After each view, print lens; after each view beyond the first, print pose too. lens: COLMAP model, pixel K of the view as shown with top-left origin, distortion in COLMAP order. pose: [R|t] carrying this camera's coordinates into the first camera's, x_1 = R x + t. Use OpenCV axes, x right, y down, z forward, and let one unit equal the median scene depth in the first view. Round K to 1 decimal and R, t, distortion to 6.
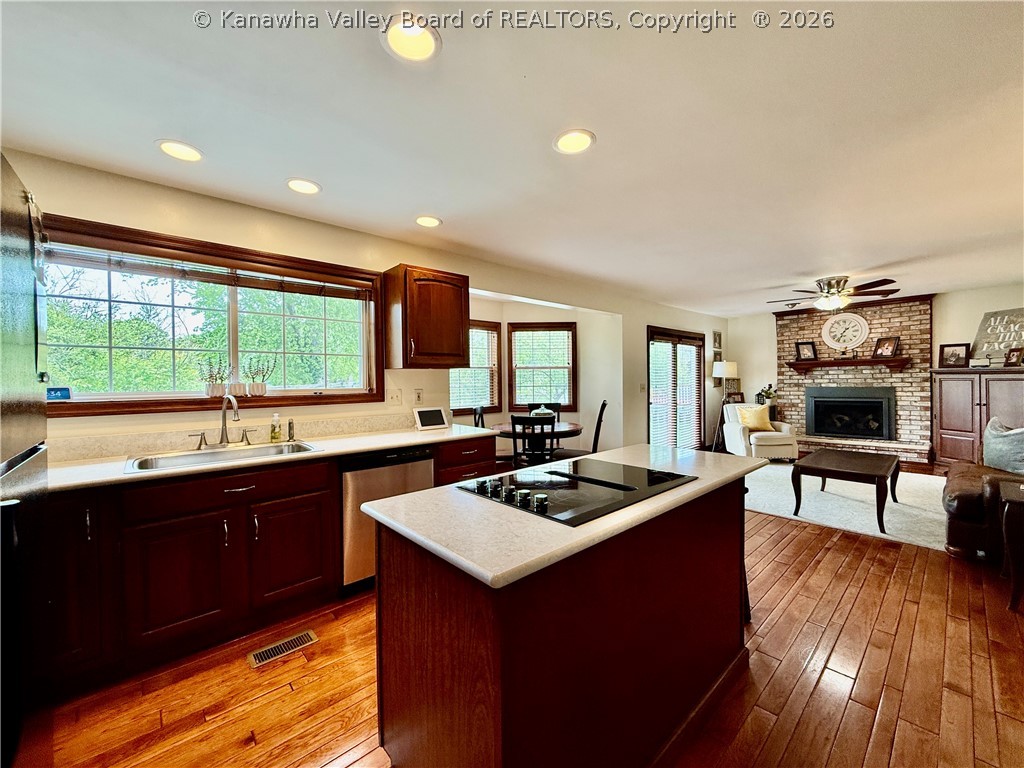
lens RADIAL K [[408.1, 0, 511.0], [0, 408.1, 385.1], [0, 0, 1]] dist [-0.001076, 0.000470]
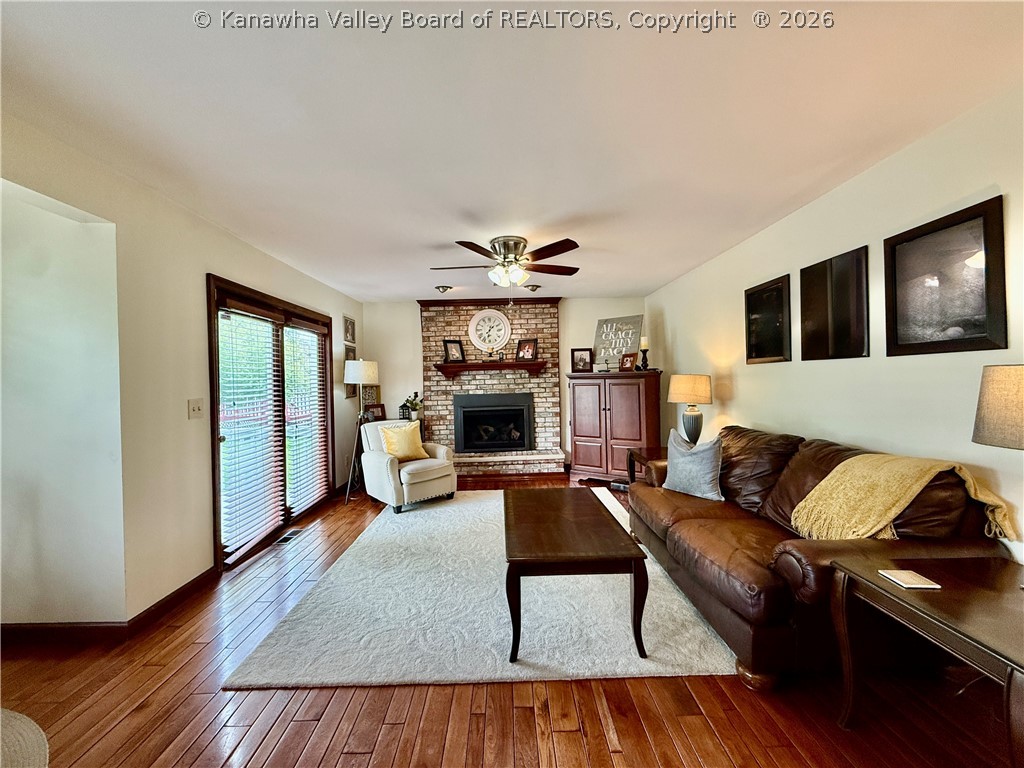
lens RADIAL K [[408.1, 0, 510.7], [0, 408.1, 385.2], [0, 0, 1]] dist [-0.001076, 0.000470]
pose [[0.661274, -0.009070, 0.750089, 0.202420], [0.020899, 0.999762, -0.006335, -0.007948], [-0.749853, 0.019865, 0.661306, 0.413035]]
